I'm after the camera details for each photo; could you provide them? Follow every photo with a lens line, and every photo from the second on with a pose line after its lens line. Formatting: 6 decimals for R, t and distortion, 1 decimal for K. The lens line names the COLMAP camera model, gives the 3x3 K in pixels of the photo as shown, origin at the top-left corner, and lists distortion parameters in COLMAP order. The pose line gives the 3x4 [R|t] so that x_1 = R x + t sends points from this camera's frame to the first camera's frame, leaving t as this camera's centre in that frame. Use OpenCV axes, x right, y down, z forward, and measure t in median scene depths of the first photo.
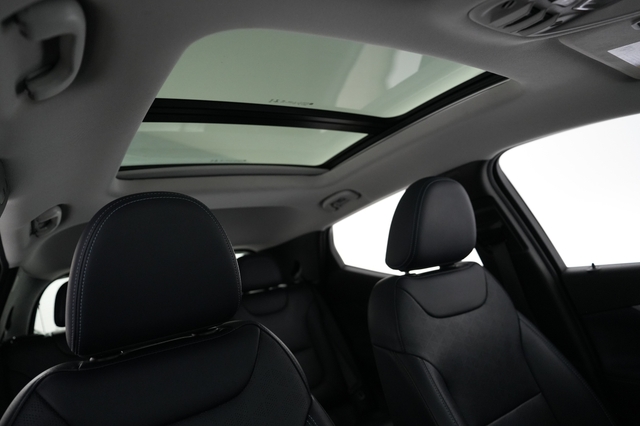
lens RADIAL K [[416.2, 0, 320.0], [0, 416.2, 213.0], [0, 0, 1]] dist [-0.006550, -0.002386]
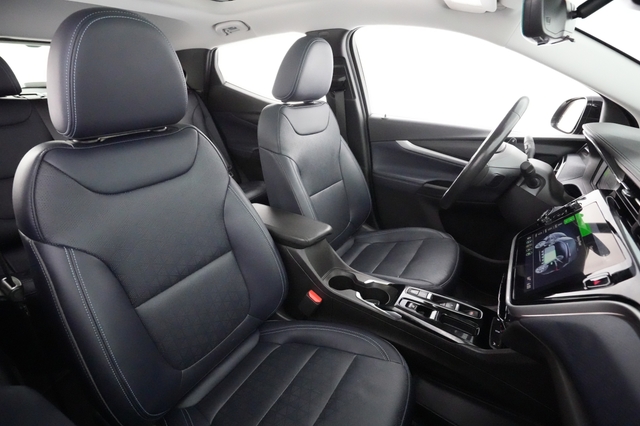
lens RADIAL K [[330.0, 0, 320.0], [0, 330.0, 213.0], [0, 0, 1]] dist [-0.000699, 0.000192]
pose [[0.897643, 0.007670, 0.440657, -0.209996], [-0.226711, 0.865453, 0.446759, -0.077763], [-0.377941, -0.500931, 0.778607, -0.190256]]
